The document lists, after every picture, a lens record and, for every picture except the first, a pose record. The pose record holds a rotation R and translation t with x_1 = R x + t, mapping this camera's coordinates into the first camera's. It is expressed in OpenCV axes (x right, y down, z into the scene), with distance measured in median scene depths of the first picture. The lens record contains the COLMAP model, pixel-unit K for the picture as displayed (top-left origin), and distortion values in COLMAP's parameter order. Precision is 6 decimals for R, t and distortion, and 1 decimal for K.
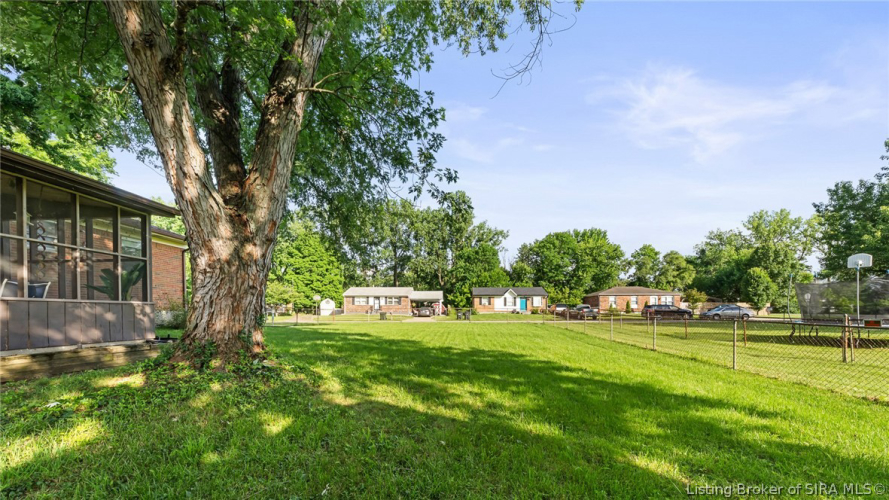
lens RADIAL K [[304.8, 0, 444.5], [0, 304.8, 250.0], [0, 0, 1]] dist [-0.002041, -0.000110]
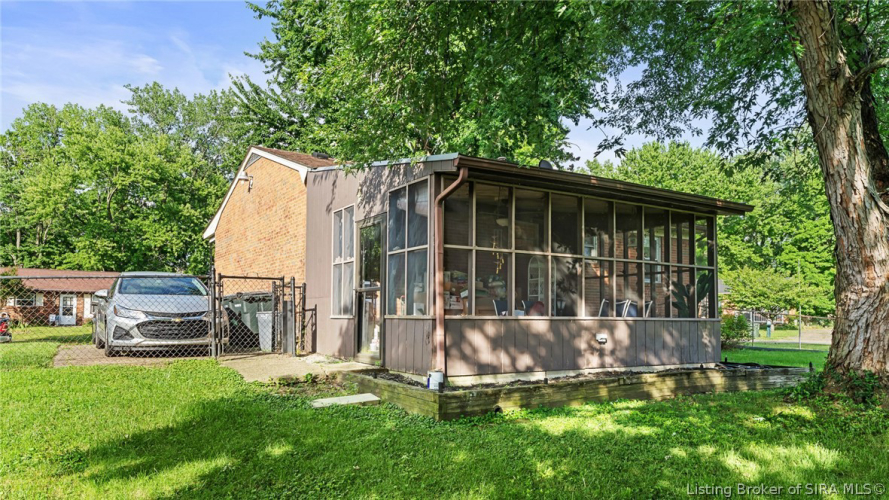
lens RADIAL K [[646.4, 0, 442.9], [0, 646.4, 272.8], [0, 0, 1]] dist [0.004284, 0.001895]
pose [[0.626982, -0.048686, -0.777511, -0.076001], [0.149914, 0.986932, 0.059091, -0.171538], [0.764473, -0.153609, 0.626087, -0.662796]]
